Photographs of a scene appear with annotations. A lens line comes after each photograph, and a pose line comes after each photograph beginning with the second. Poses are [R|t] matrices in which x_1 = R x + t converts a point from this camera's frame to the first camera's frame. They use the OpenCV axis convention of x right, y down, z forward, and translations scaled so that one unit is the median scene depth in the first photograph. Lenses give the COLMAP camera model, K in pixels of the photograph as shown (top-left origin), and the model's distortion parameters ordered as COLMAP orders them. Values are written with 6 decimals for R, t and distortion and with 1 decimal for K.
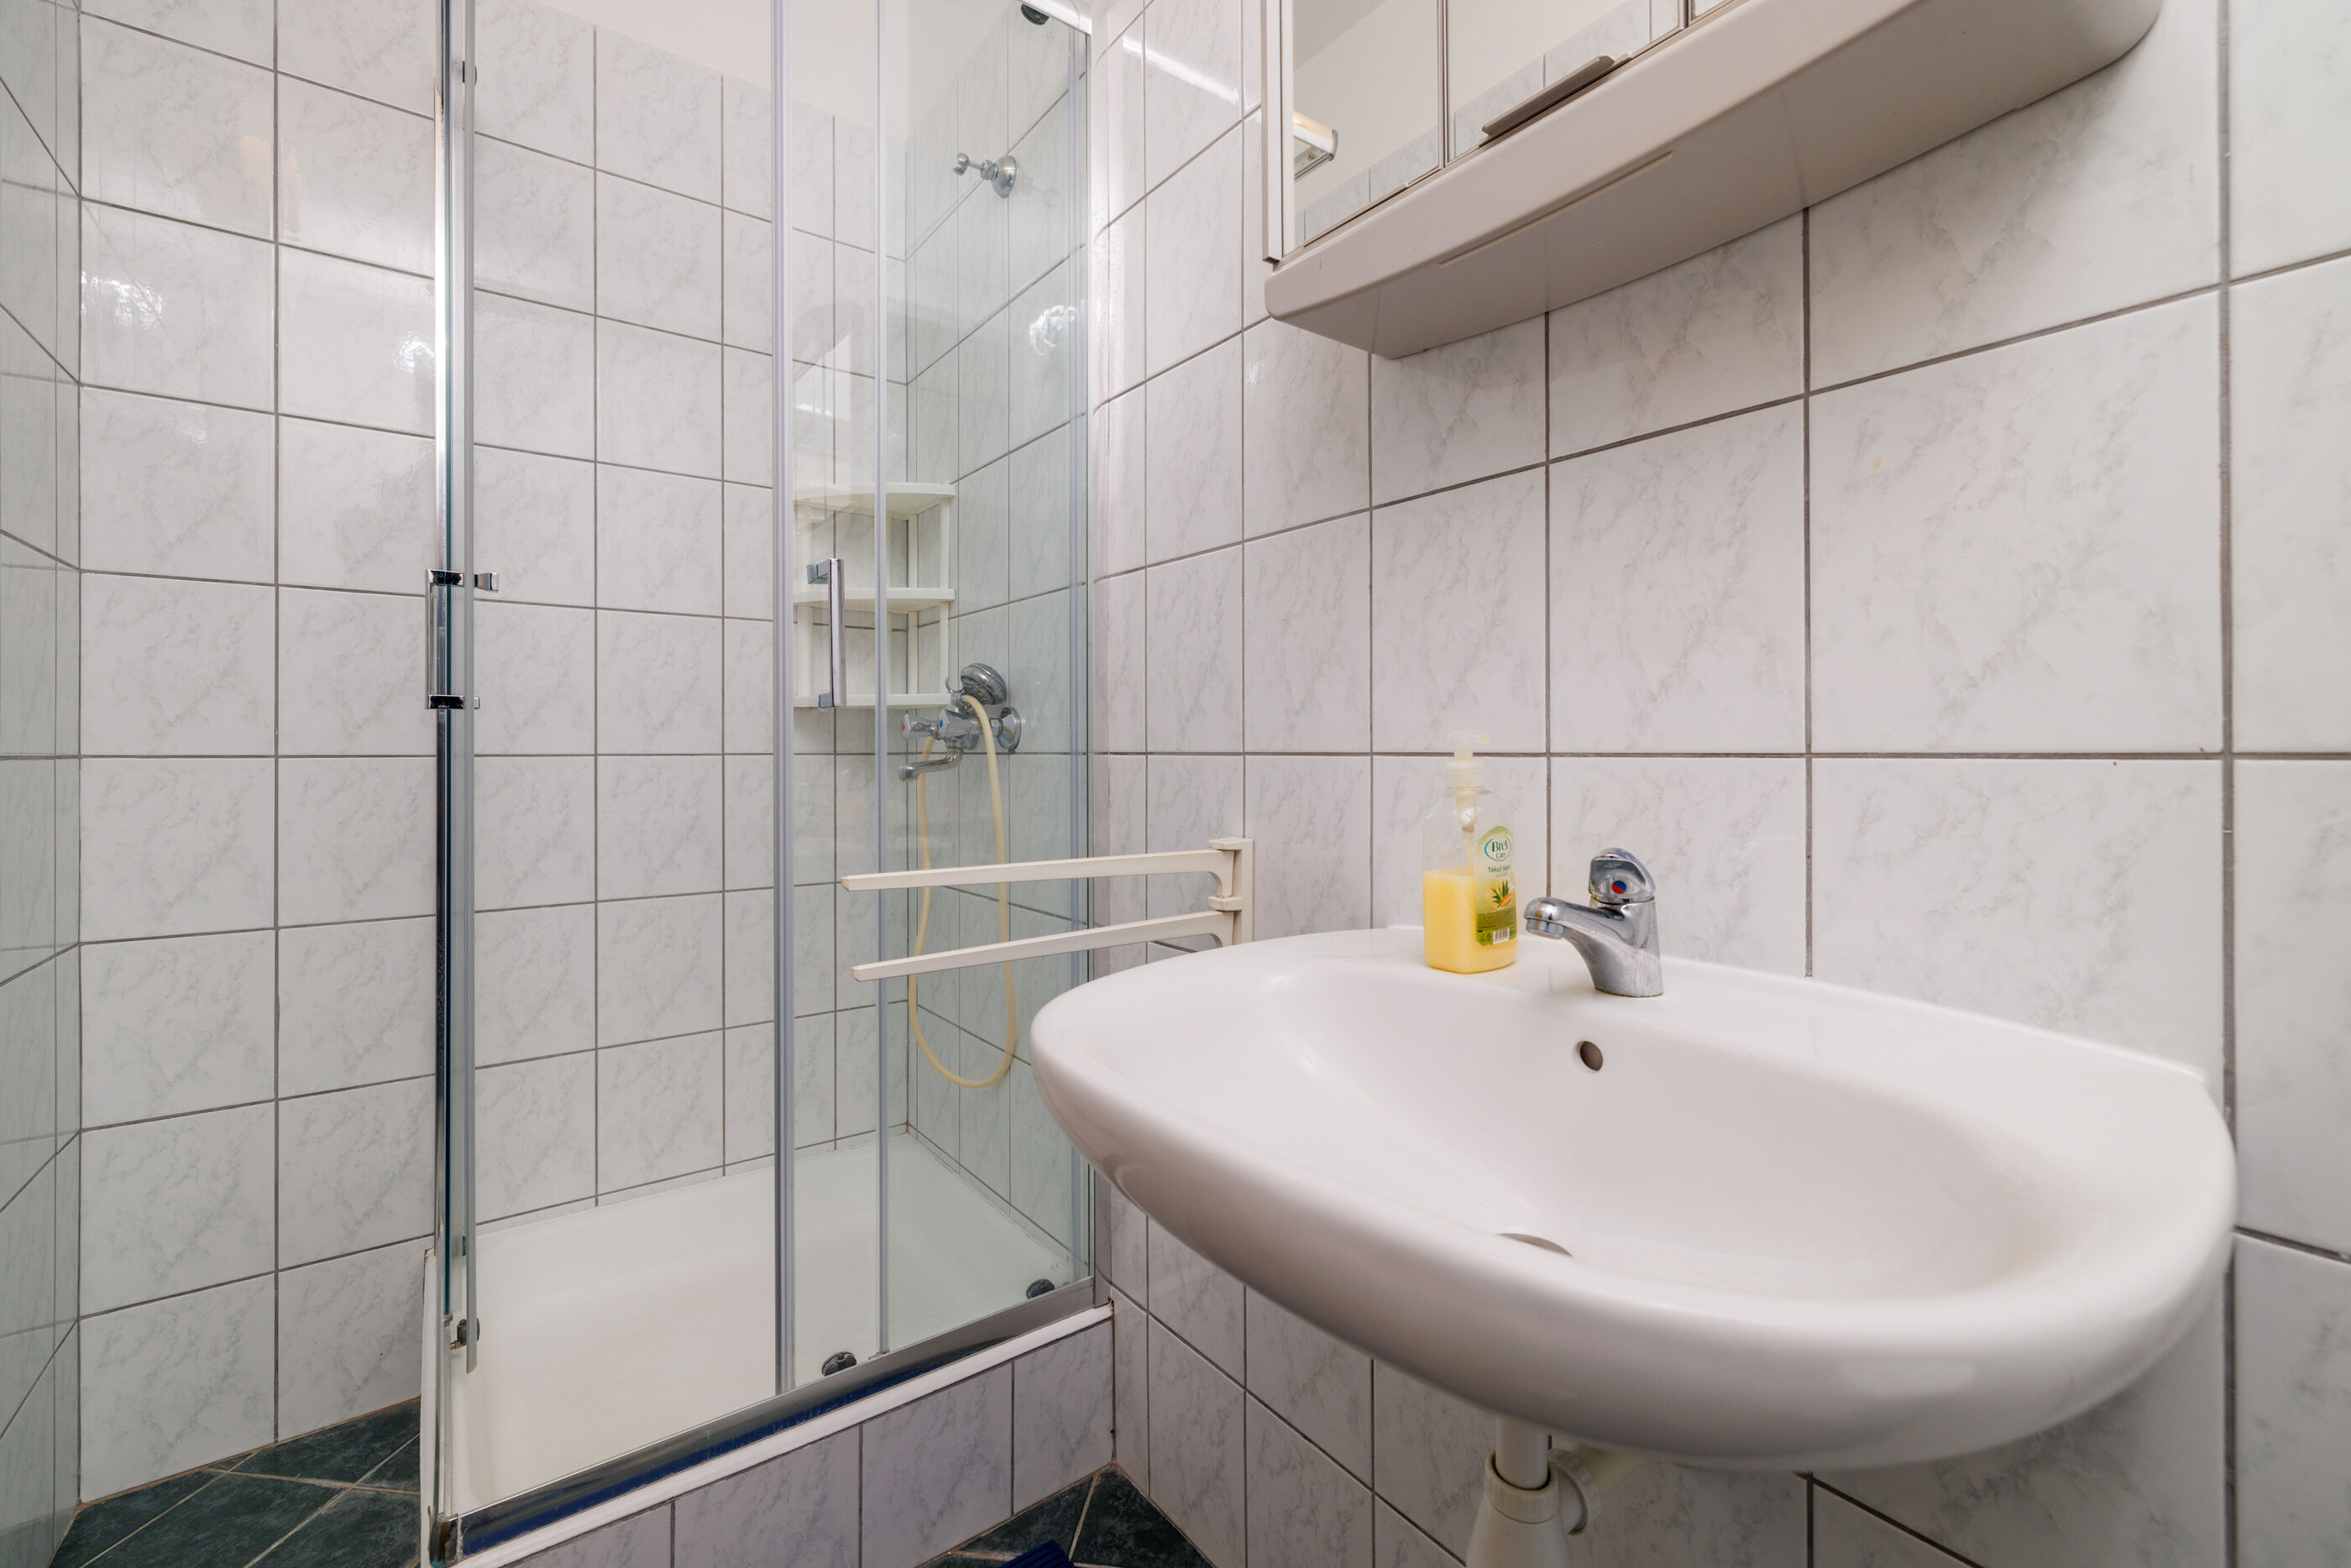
lens RADIAL K [[985.2, 0, 1183.6], [0, 985.2, 744.5], [0, 0, 1]] dist [0.001087, -0.000078]
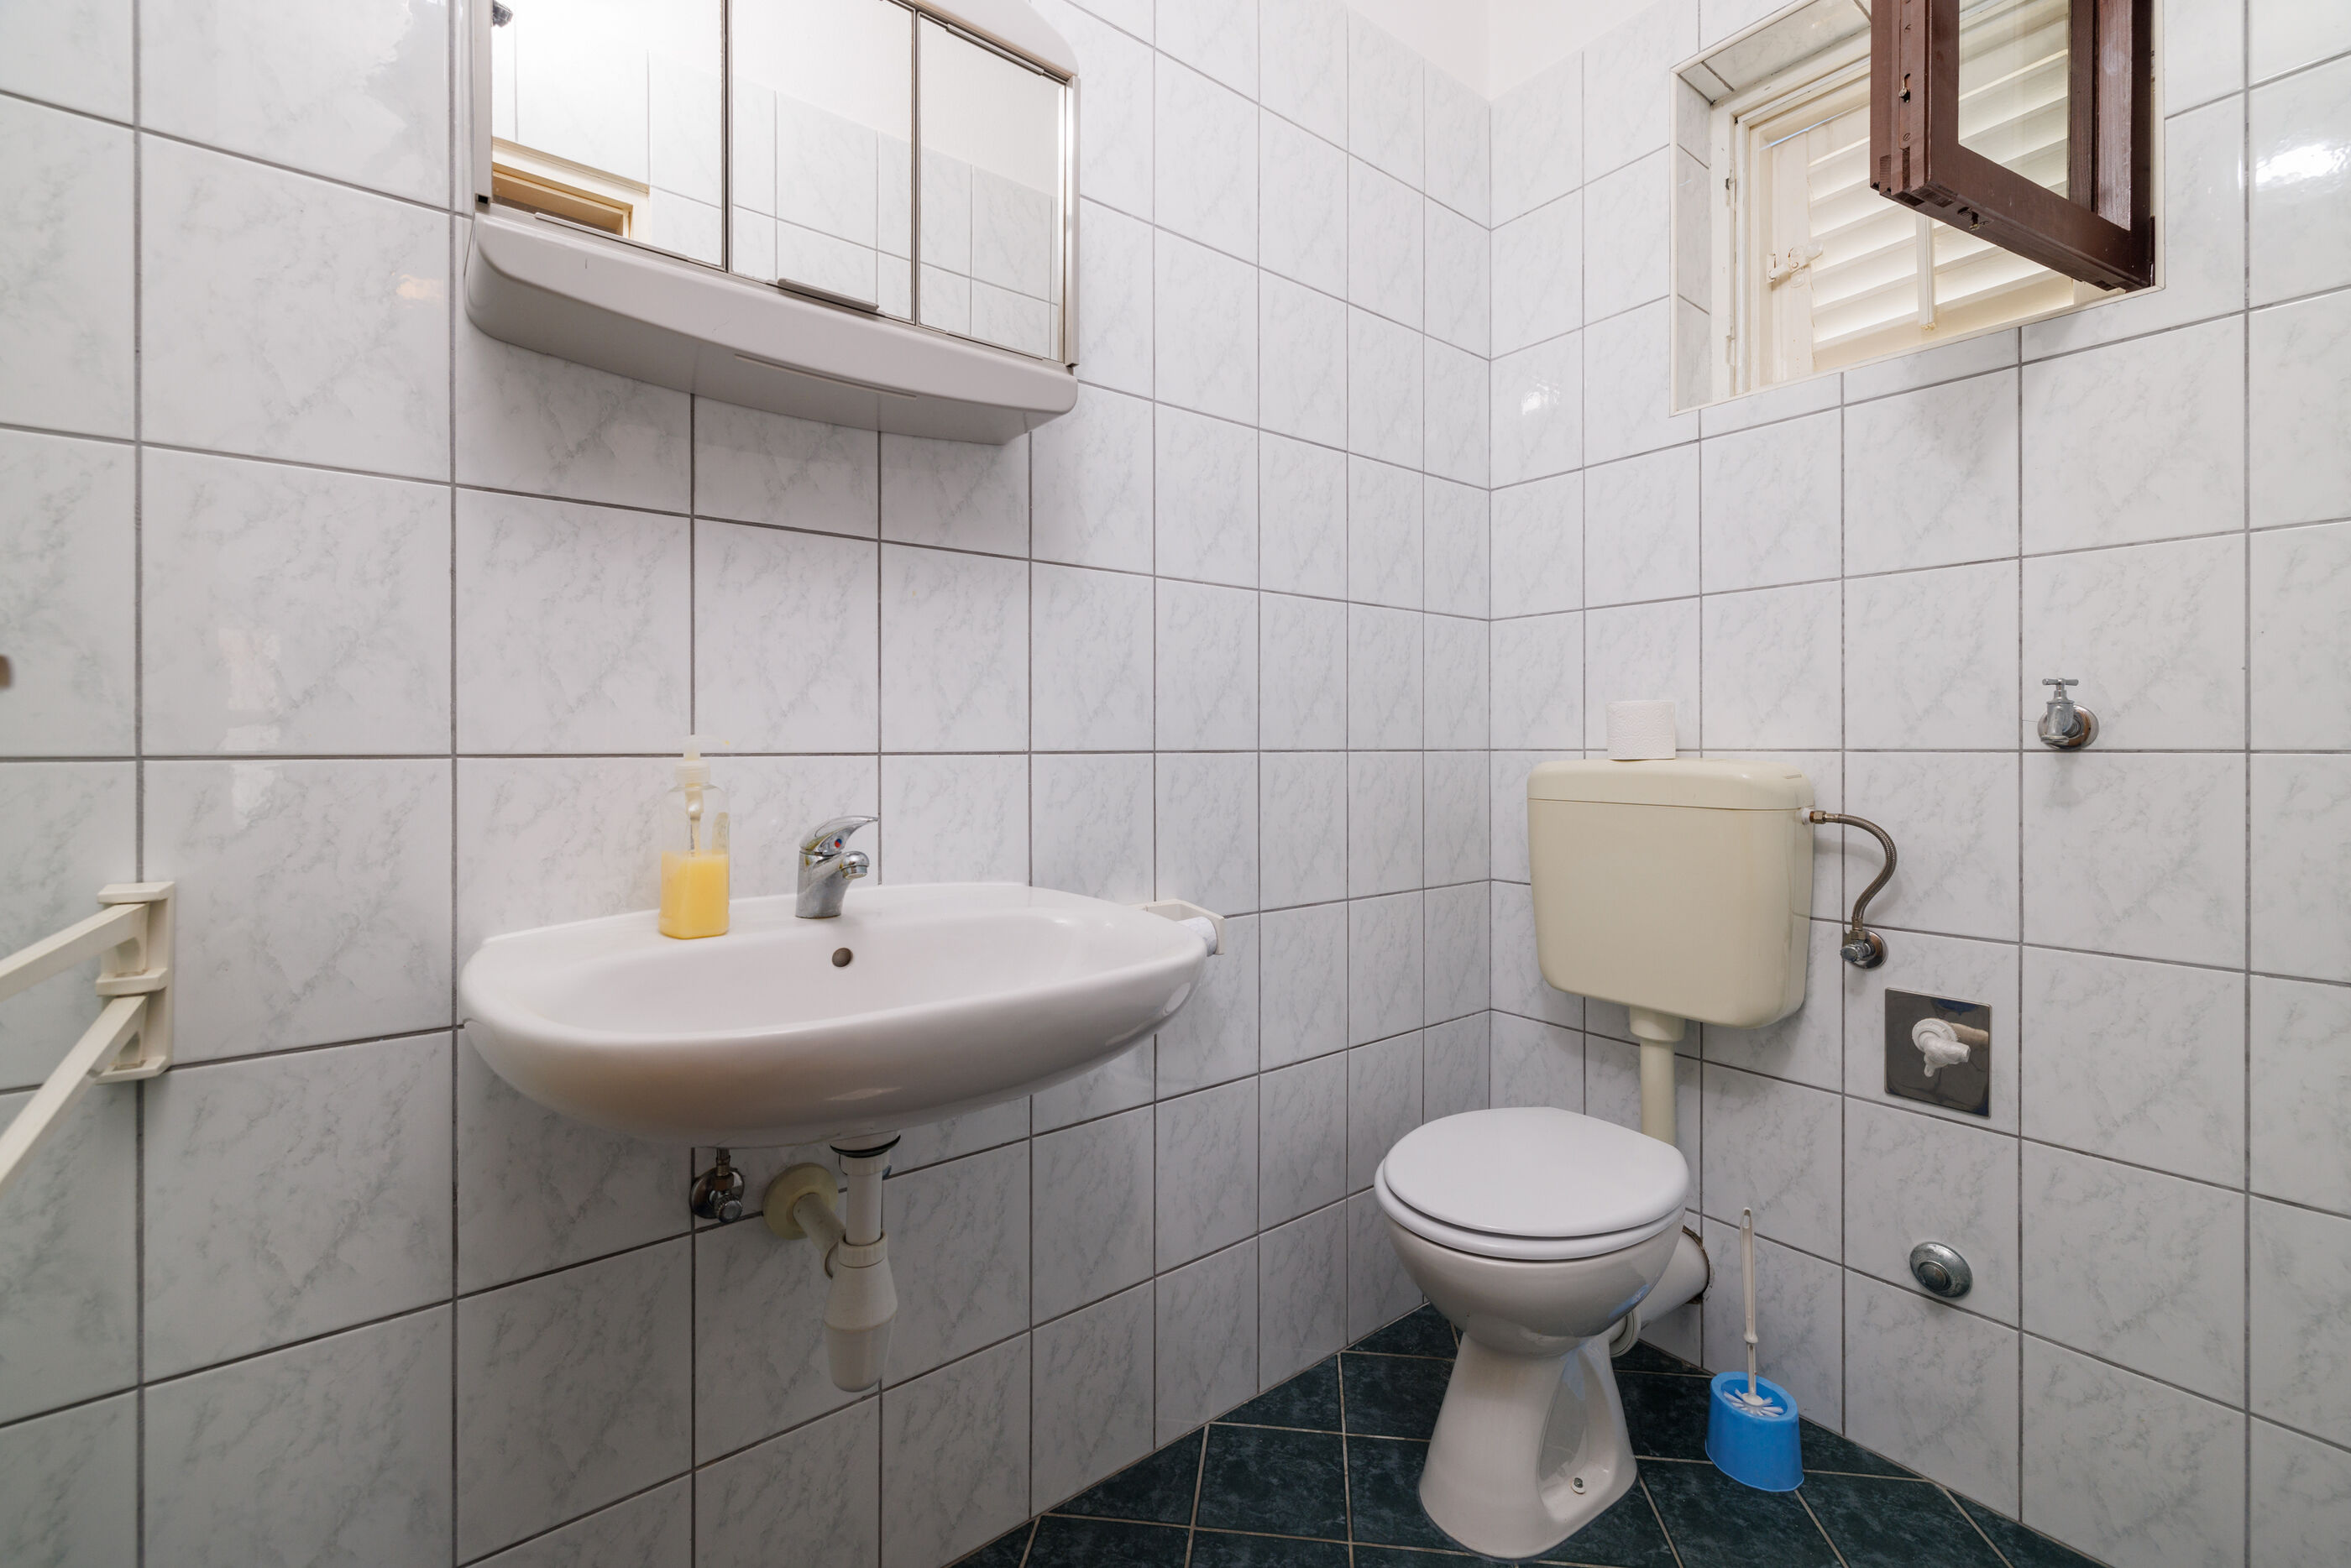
lens RADIAL K [[985.2, 0, 1183.6], [0, 985.2, 744.5], [0, 0, 1]] dist [0.001087, -0.000078]
pose [[-0.019375, 0.005621, 0.999796, -0.957293], [-0.003284, 0.999978, -0.005686, 0.002420], [-0.999807, -0.003393, -0.019356, 0.457412]]
